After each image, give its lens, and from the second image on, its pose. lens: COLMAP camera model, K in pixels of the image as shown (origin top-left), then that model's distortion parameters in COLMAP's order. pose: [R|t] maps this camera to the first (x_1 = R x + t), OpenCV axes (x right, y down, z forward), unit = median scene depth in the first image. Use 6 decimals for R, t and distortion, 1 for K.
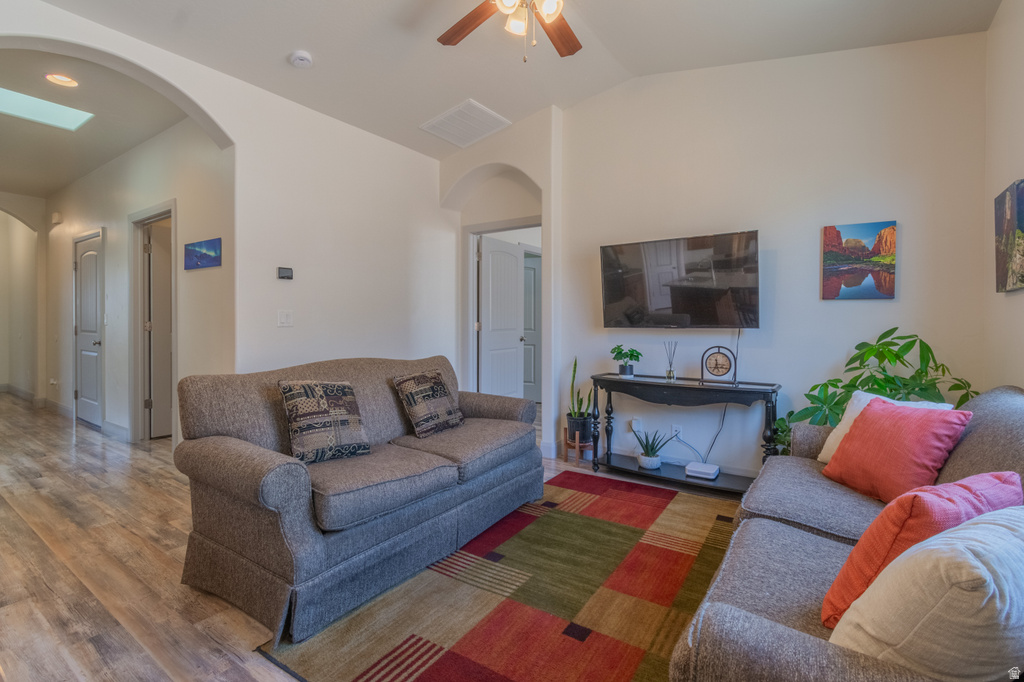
lens RADIAL K [[461.0, 0, 511.2], [0, 461.0, 318.2], [0, 0, 1]] dist [0.001520, 0.000116]
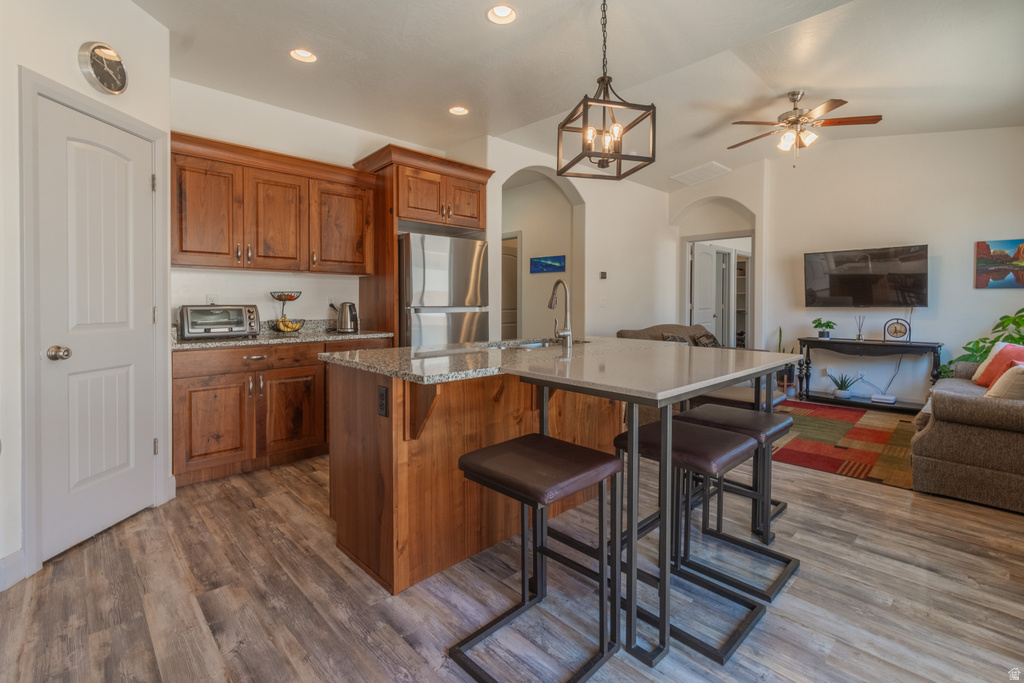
lens RADIAL K [[460.0, 0, 511.9], [0, 460.0, 306.4], [0, 0, 1]] dist [-0.000619, -0.000146]
pose [[0.981317, -0.002480, -0.192380, -0.513828], [0.005329, 0.999884, 0.014292, -0.009204], [0.192322, -0.015050, 0.981216, -0.752573]]
